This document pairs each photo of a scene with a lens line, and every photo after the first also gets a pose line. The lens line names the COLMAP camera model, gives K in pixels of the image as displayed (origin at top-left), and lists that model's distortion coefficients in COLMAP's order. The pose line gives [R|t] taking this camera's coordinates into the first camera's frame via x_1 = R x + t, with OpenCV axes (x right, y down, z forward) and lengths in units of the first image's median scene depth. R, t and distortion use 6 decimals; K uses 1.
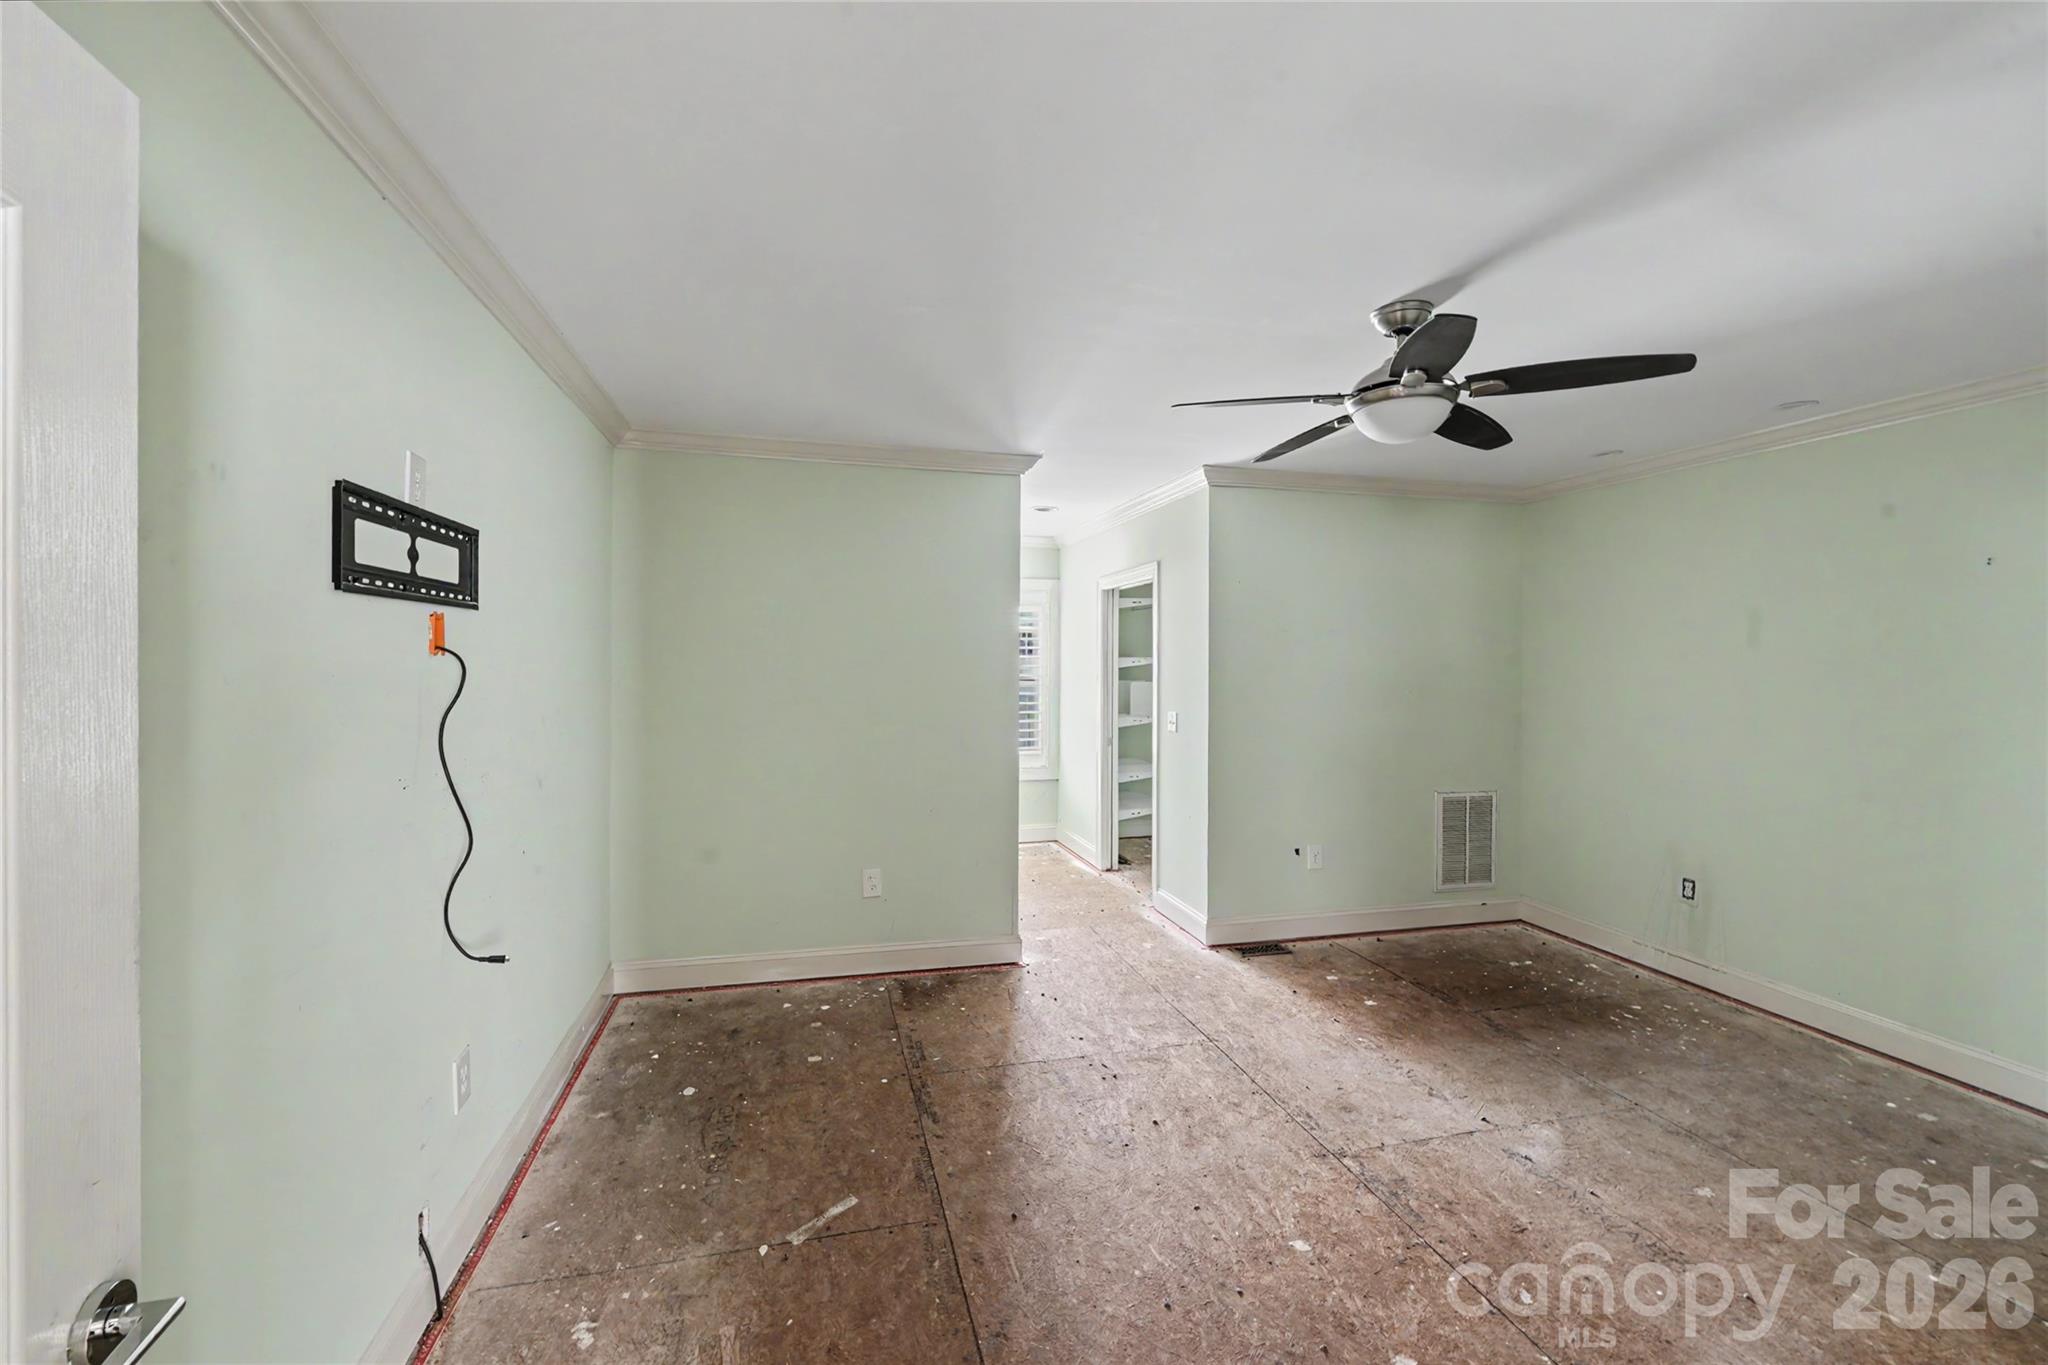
lens RADIAL K [[842.1, 0, 1019.7], [0, 842.1, 662.7], [0, 0, 1]] dist [0.010753, 0.000144]
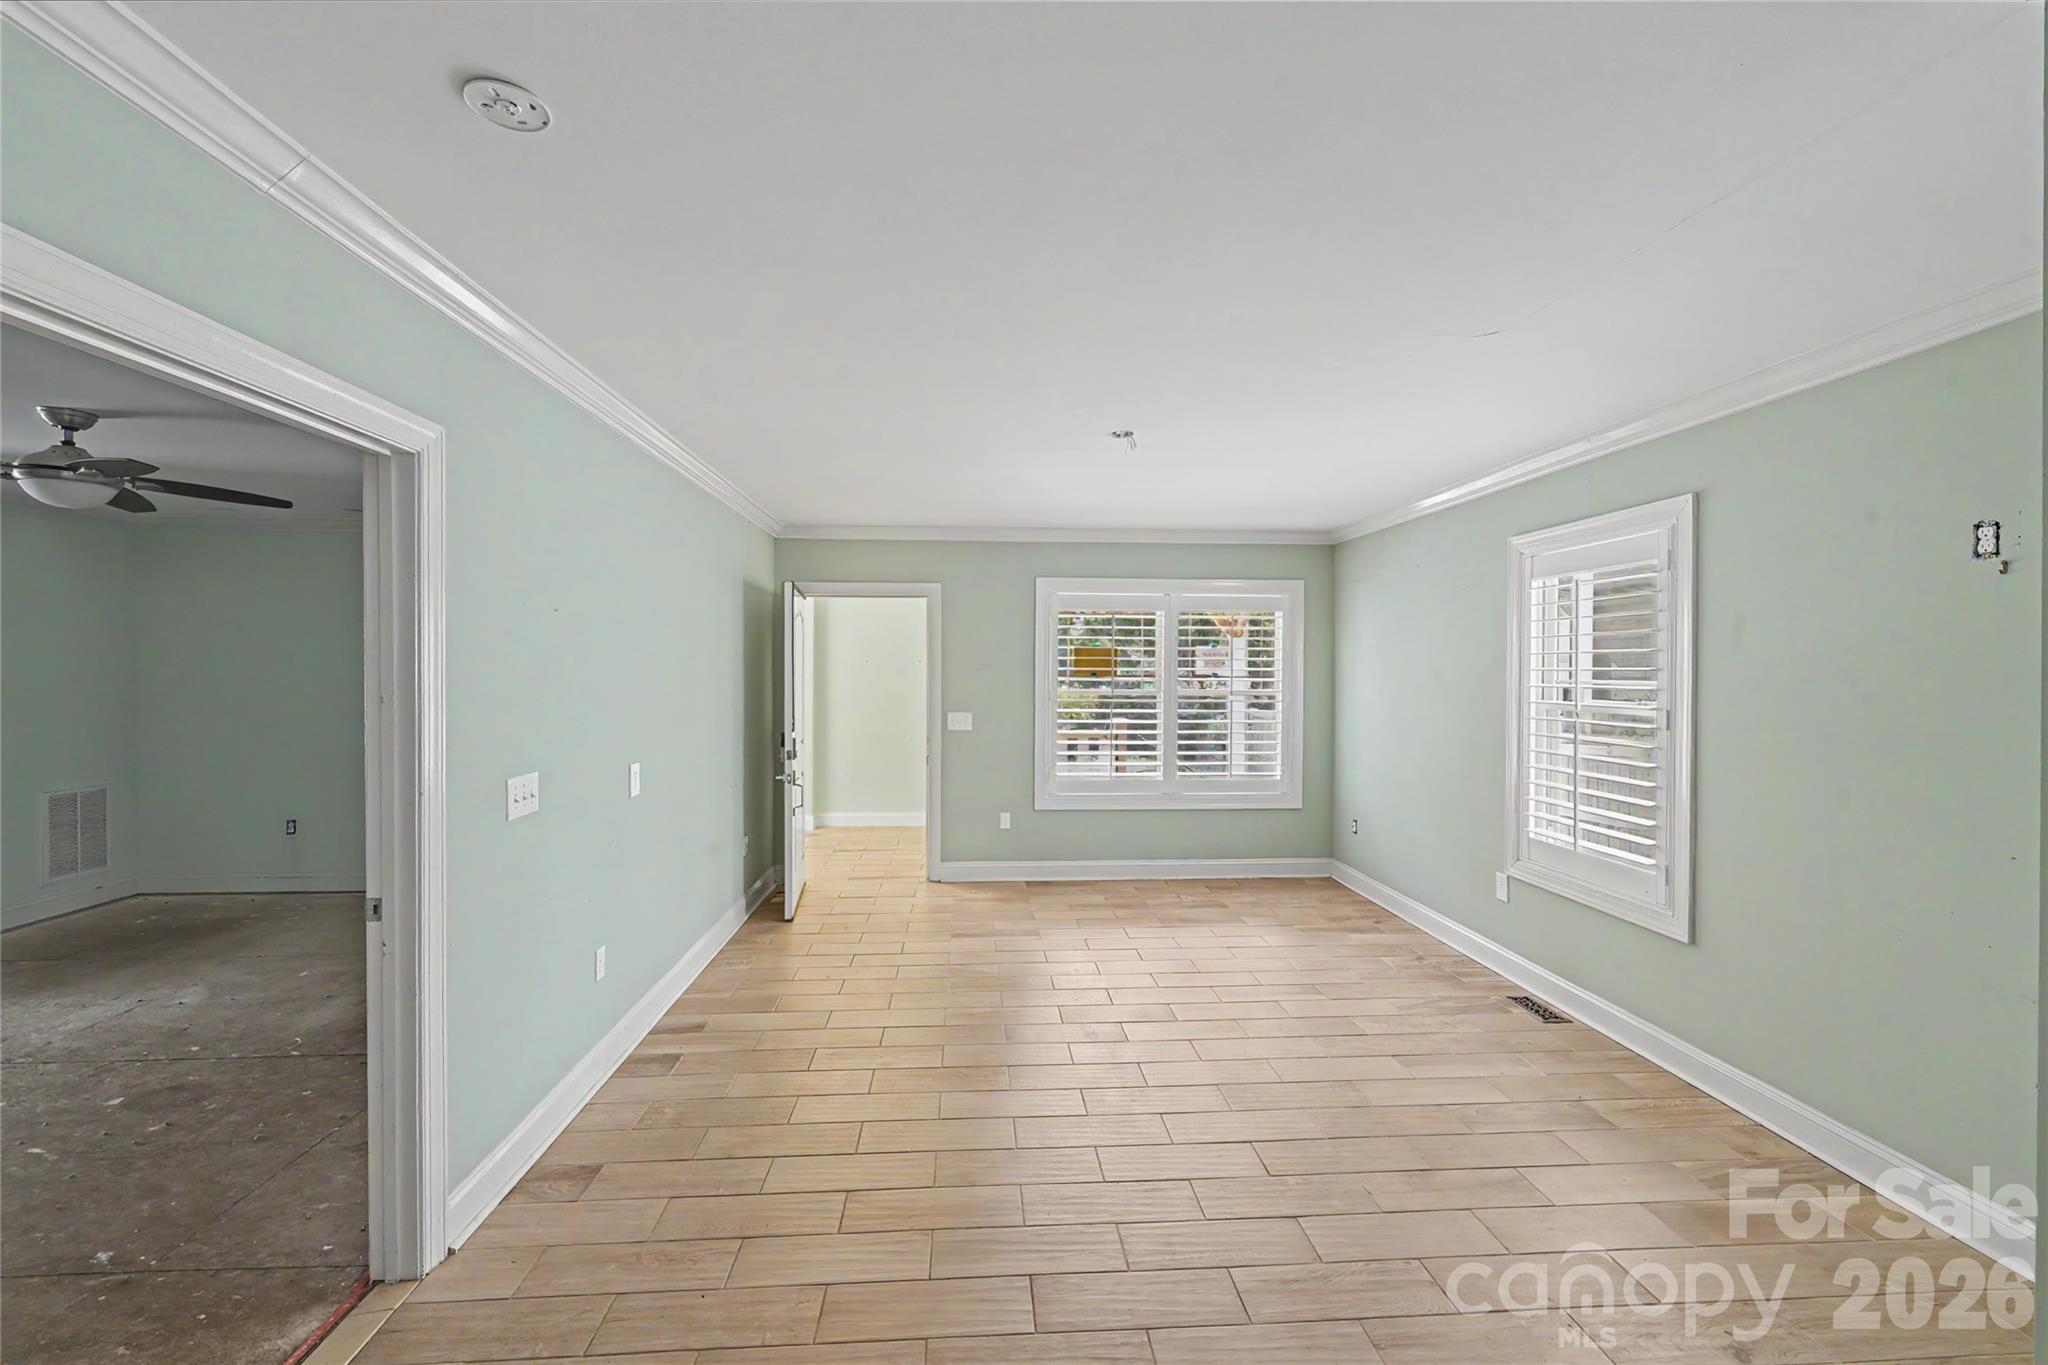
lens RADIAL K [[842.1, 0, 1020.7], [0, 842.1, 670.2], [0, 0, 1]] dist [0.010753, 0.000144]
pose [[0.185671, -0.012763, 0.982529, -0.572488], [0.004057, 0.999917, 0.012223, -0.010345], [-0.982604, 0.001717, 0.185708, -0.702549]]
